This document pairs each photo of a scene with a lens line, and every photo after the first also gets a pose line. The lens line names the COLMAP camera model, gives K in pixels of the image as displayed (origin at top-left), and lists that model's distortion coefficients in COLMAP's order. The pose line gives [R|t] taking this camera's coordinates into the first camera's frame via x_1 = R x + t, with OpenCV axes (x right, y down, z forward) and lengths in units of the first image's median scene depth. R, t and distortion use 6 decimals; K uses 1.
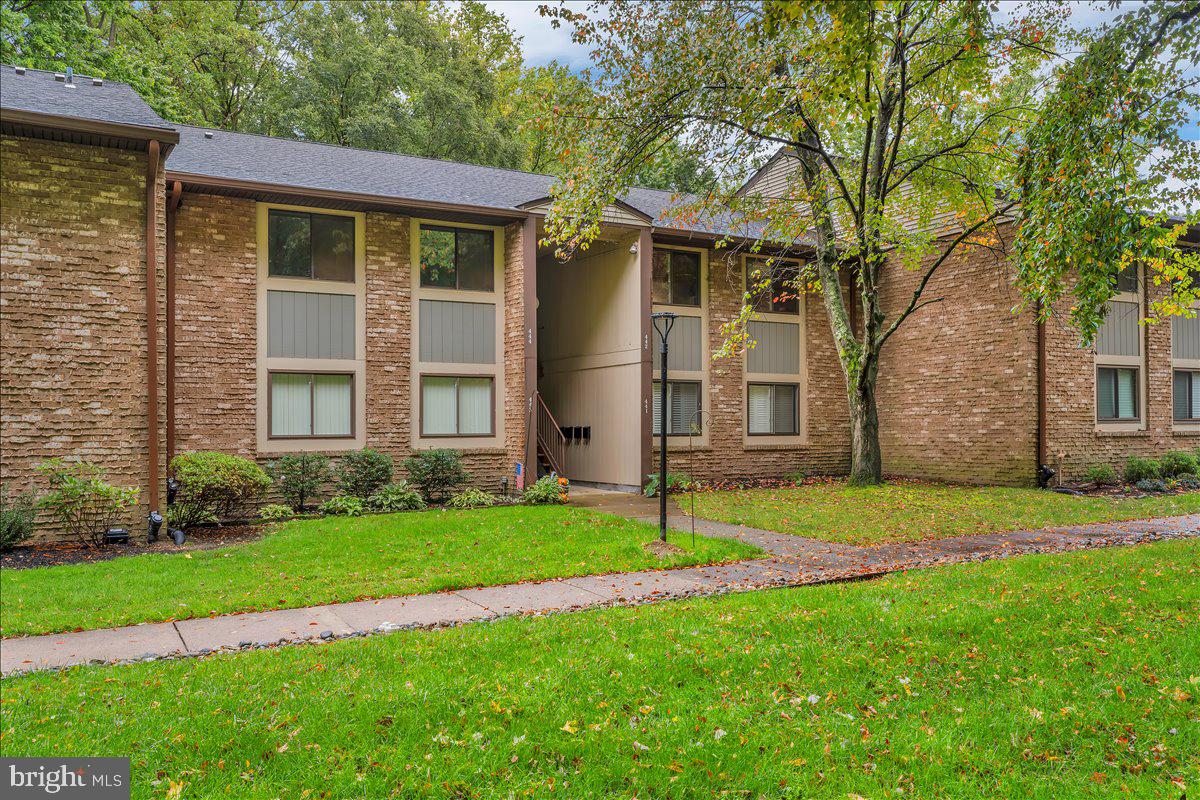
lens RADIAL K [[532.1, 0, 600.0], [0, 532.1, 400.0], [0, 0, 1]] dist [0.002182, 0.000127]
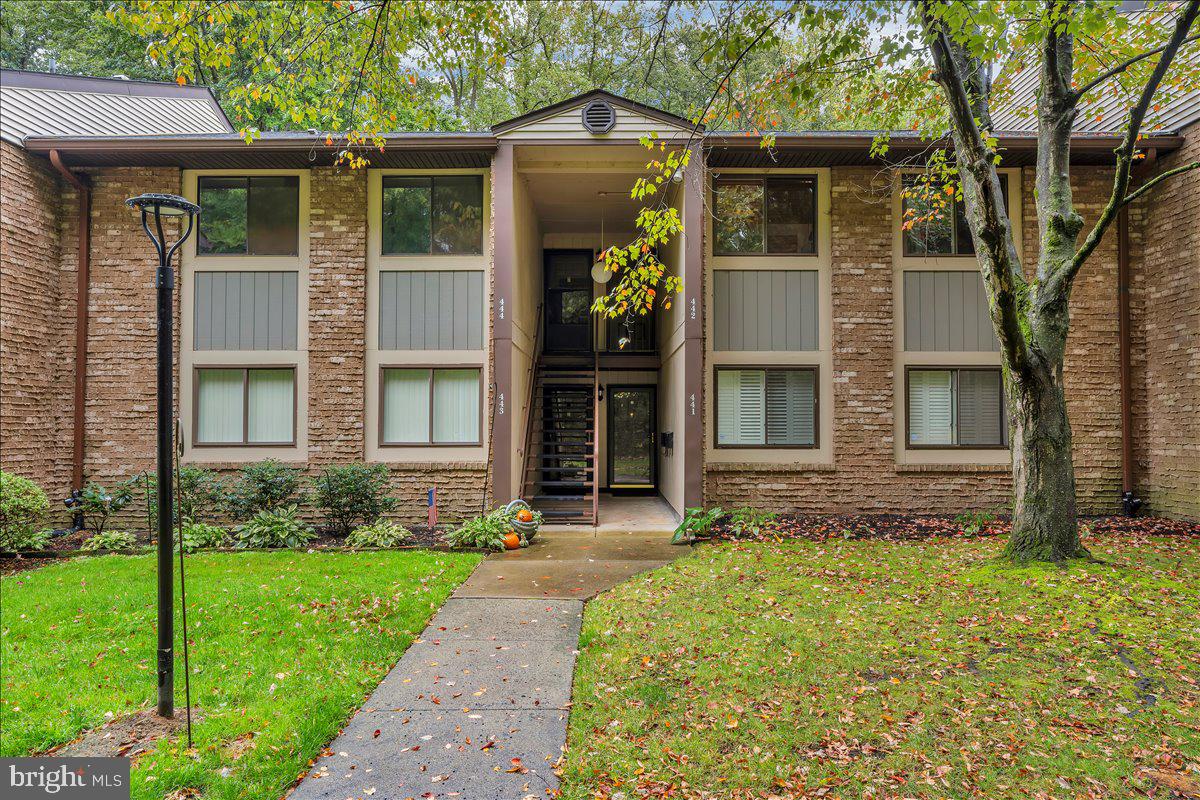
lens RADIAL K [[588.0, 0, 622.5], [0, 588.0, 394.1], [0, 0, 1]] dist [0.002609, 0.000473]
pose [[0.937930, -0.012828, -0.346588, 0.309828], [0.010757, 0.999911, -0.007898, 0.003793], [0.346659, 0.003679, 0.937984, 0.322421]]
